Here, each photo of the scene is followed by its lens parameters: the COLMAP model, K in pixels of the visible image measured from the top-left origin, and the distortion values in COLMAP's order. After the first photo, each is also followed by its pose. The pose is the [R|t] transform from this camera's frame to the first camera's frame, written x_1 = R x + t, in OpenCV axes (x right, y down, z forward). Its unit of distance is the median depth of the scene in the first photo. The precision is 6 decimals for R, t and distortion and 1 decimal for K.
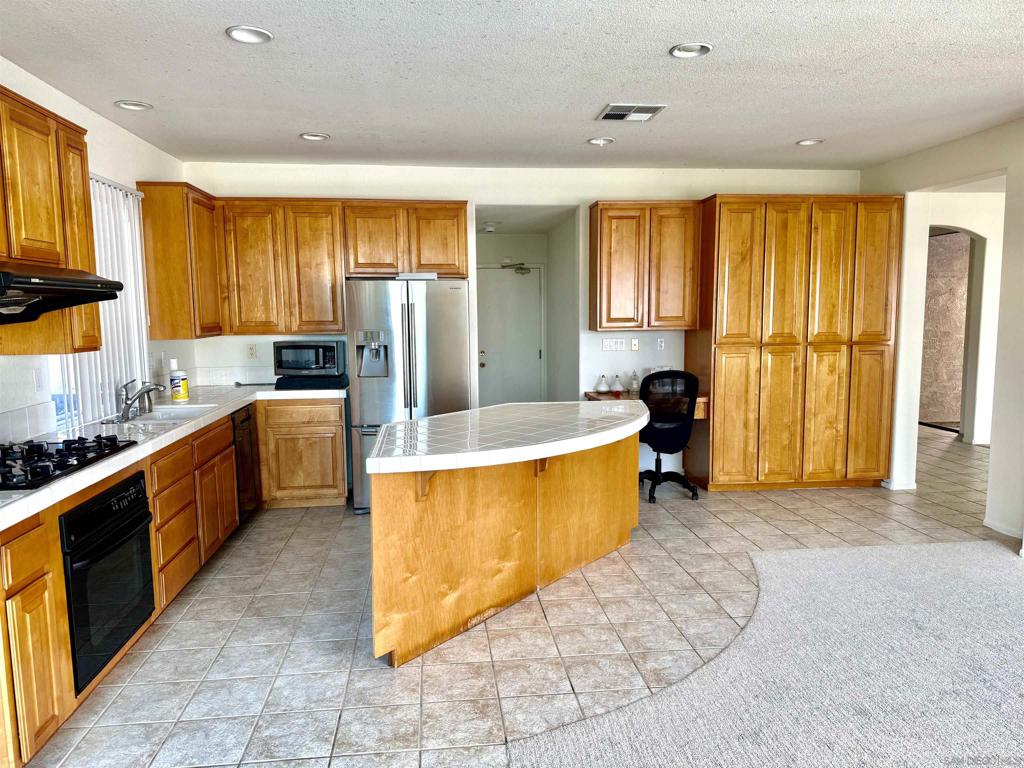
lens RADIAL K [[721.1, 0, 512.0], [0, 721.1, 384.0], [0, 0, 1]] dist [0.073310, -0.084005]
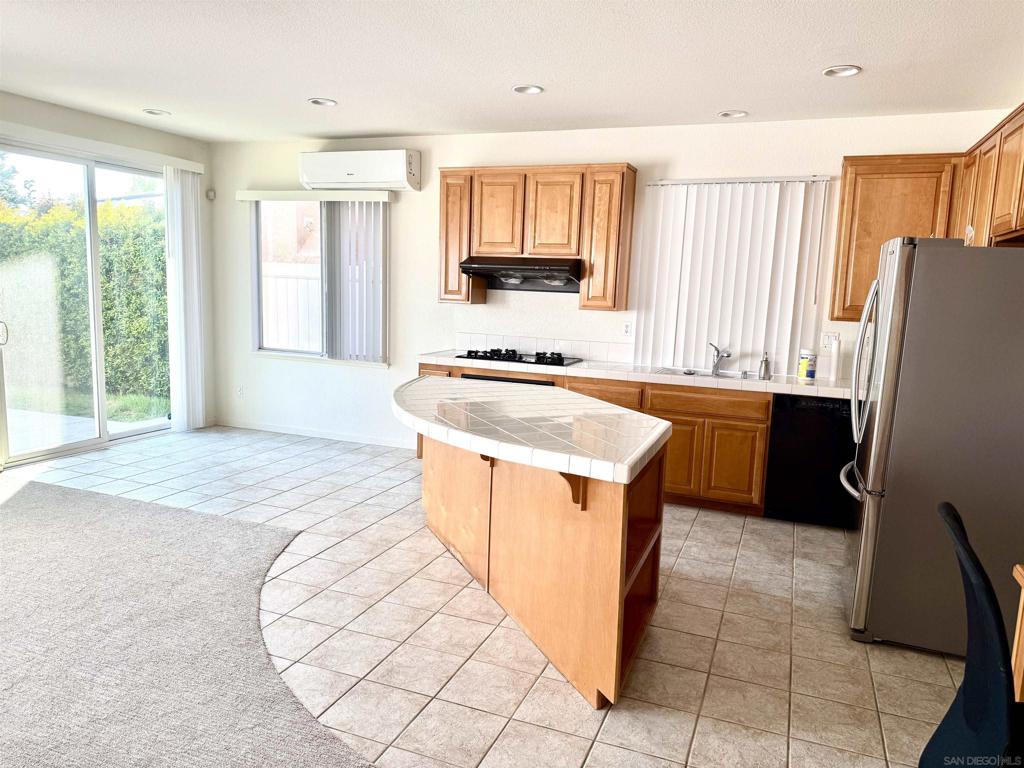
lens RADIAL K [[721.1, 0, 512.0], [0, 721.1, 384.0], [0, 0, 1]] dist [0.073310, -0.084005]
pose [[-0.476907, 0.116603, -0.871185, 0.548588], [-0.119475, 0.973362, 0.195682, -0.105589], [0.870796, 0.197407, -0.450273, 0.968059]]
